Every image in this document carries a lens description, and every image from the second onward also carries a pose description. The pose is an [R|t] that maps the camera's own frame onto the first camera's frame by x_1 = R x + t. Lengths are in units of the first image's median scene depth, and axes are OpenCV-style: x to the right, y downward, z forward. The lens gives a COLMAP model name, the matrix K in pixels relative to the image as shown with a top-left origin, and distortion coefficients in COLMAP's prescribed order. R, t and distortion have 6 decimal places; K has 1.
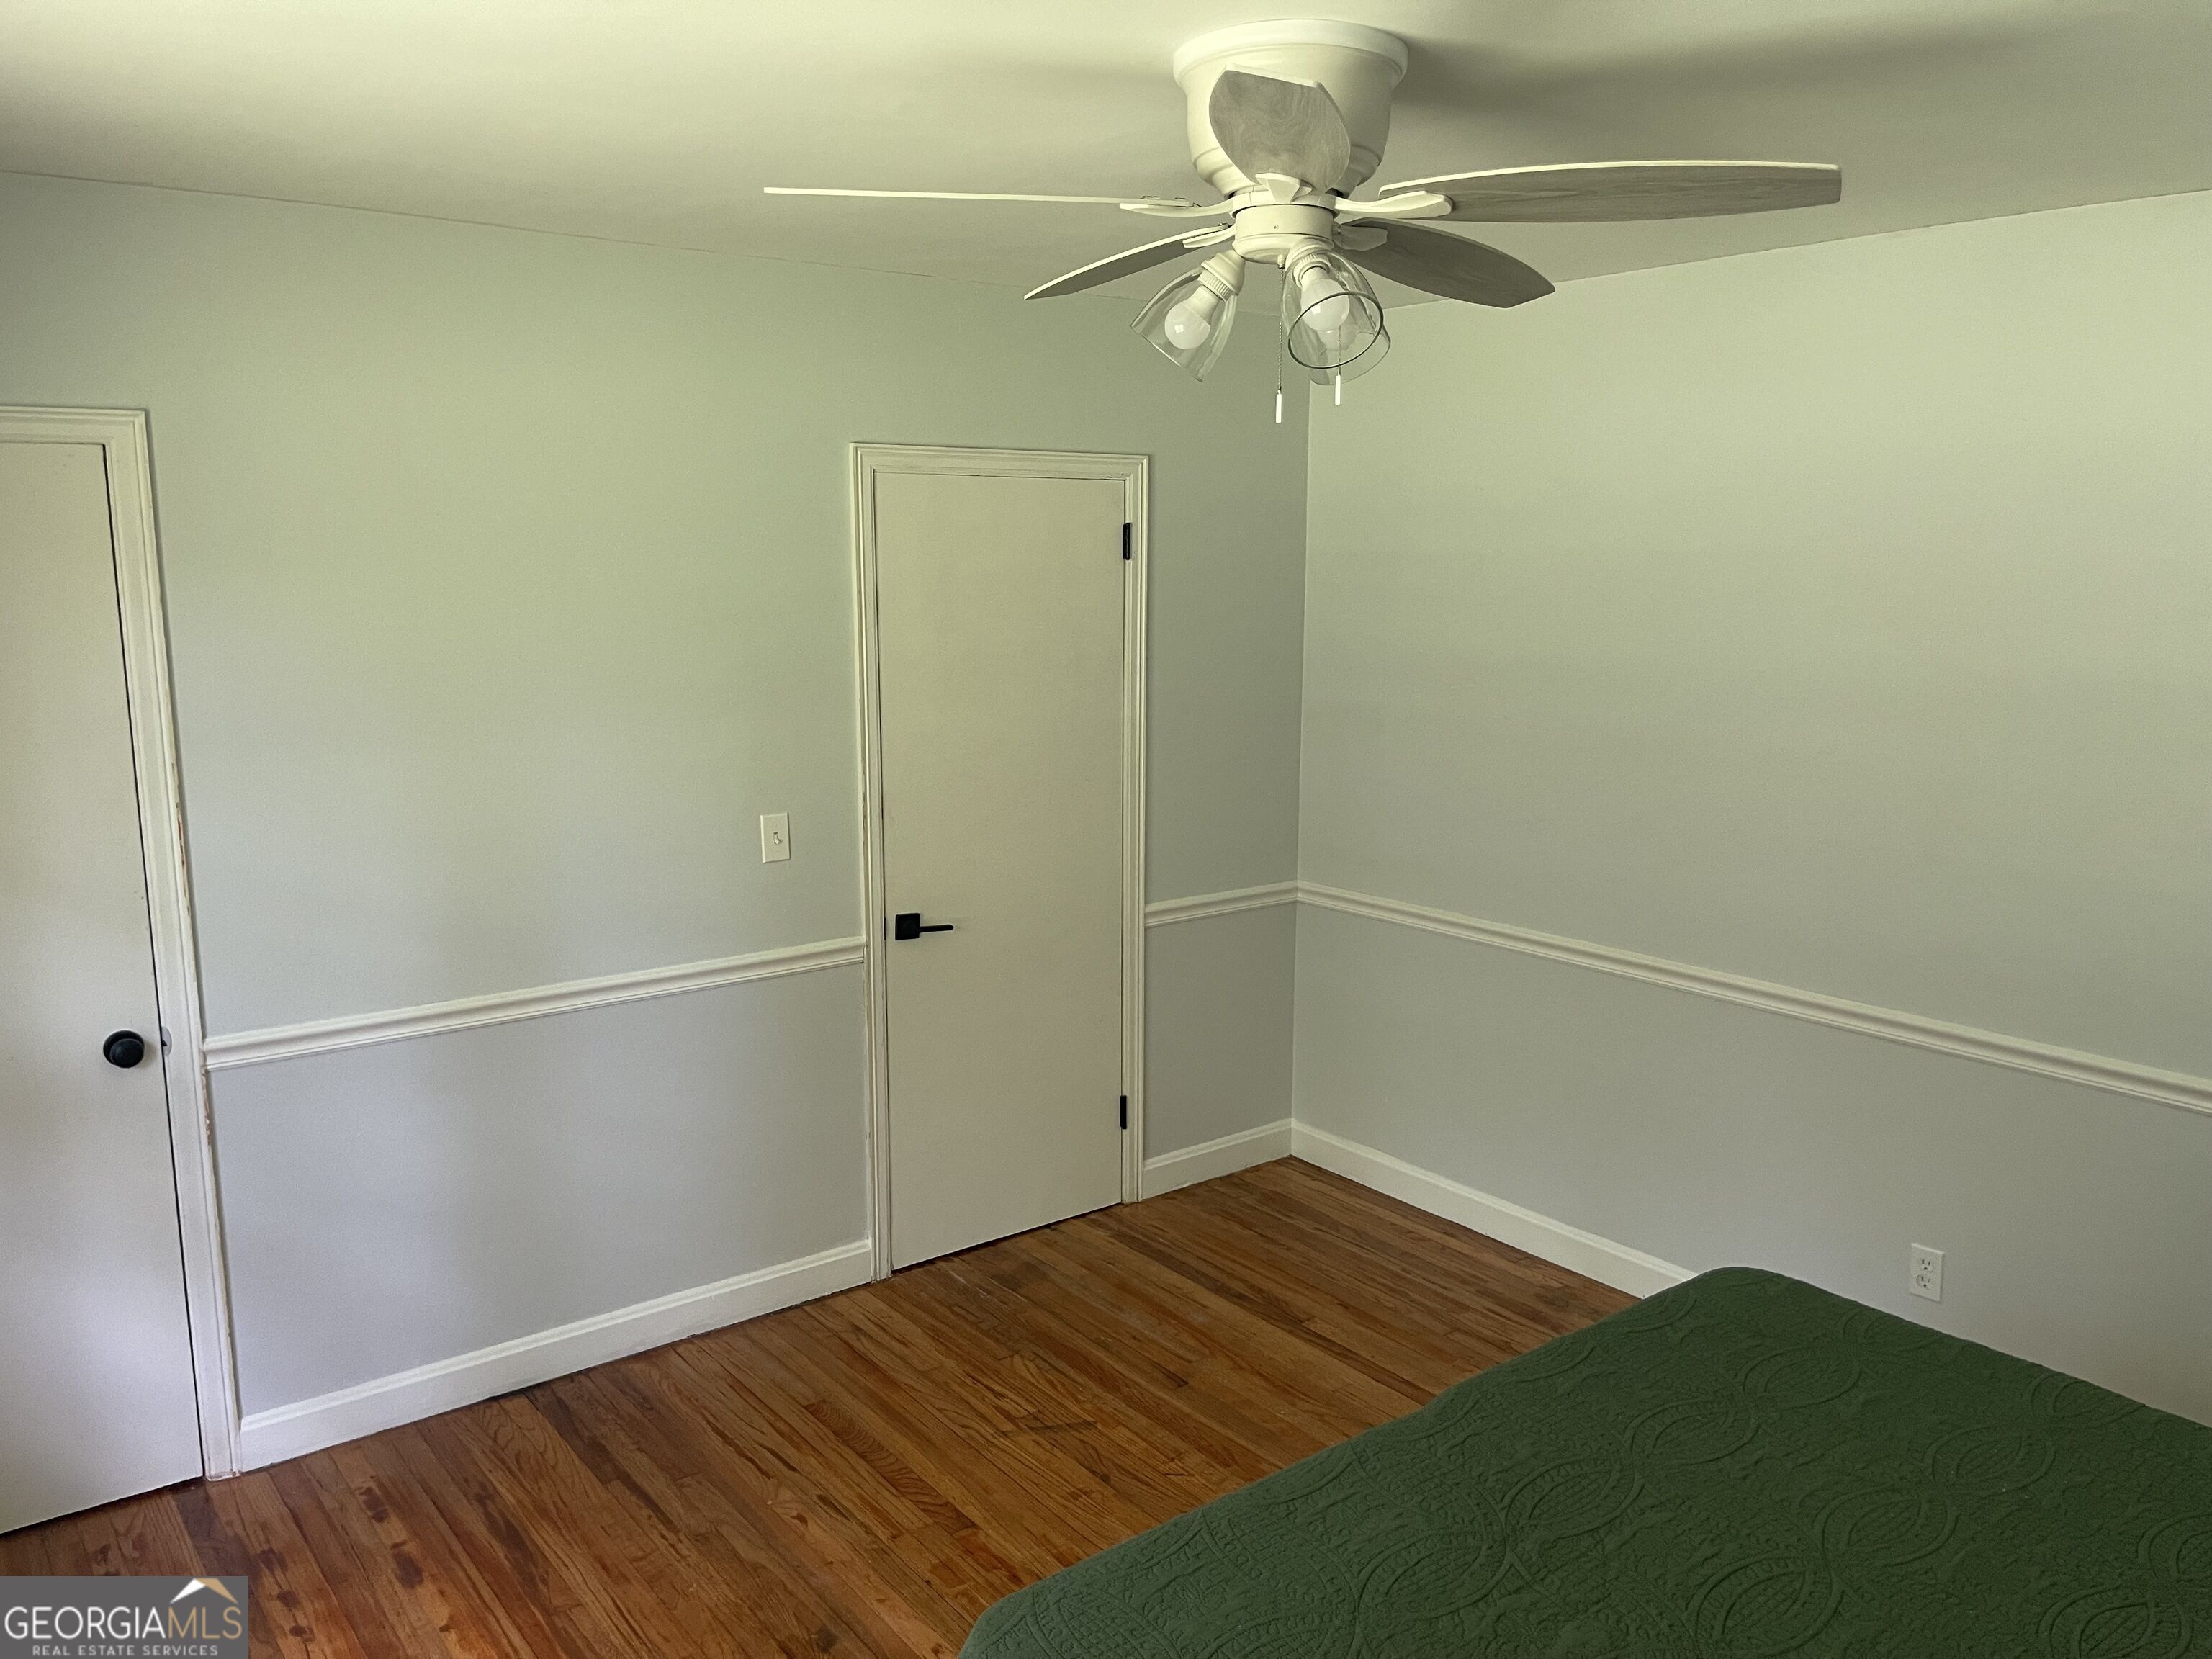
lens RADIAL K [[1678.4, 0, 1105.4], [0, 1678.4, 820.9], [0, 0, 1]] dist [0.028673, -0.037278]
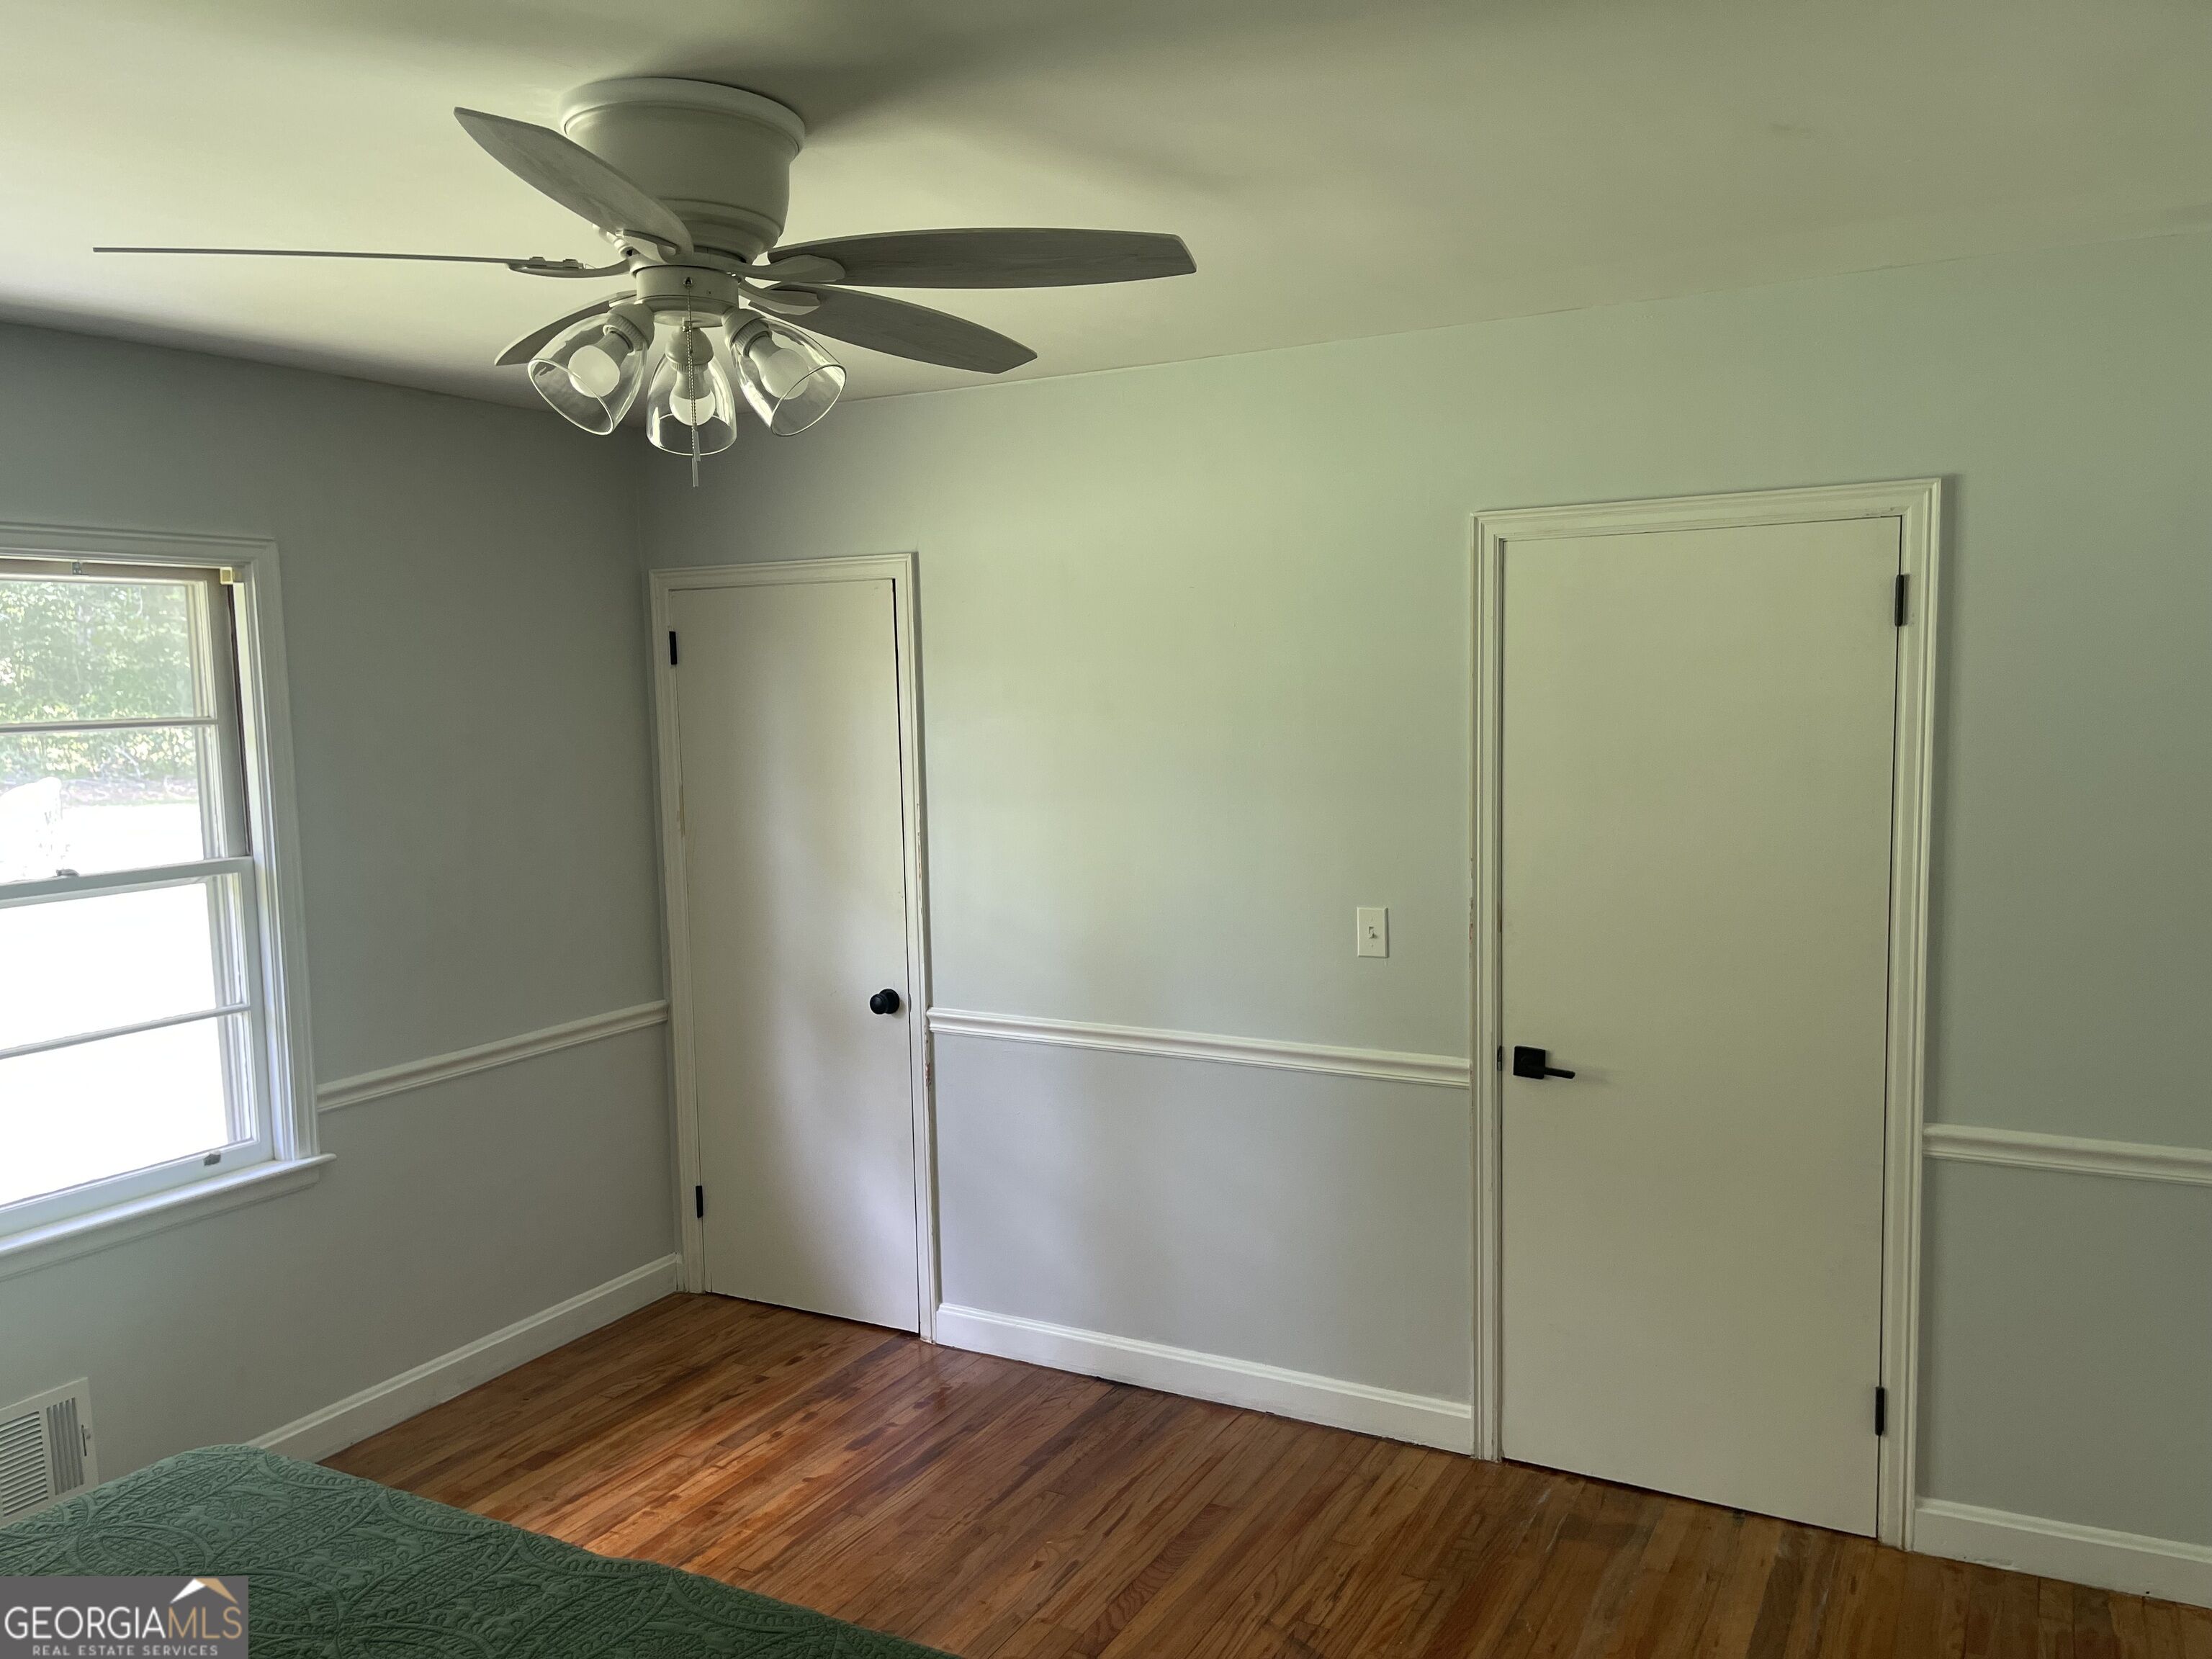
lens RADIAL K [[1678.4, 0, 1106.1], [0, 1678.4, 836.2], [0, 0, 1]] dist [0.028673, -0.037278]
pose [[0.393193, 0.075522, -0.916349, 0.615610], [-0.128002, 0.991412, 0.026785, -0.050463], [0.910502, 0.106763, 0.399484, 0.477130]]
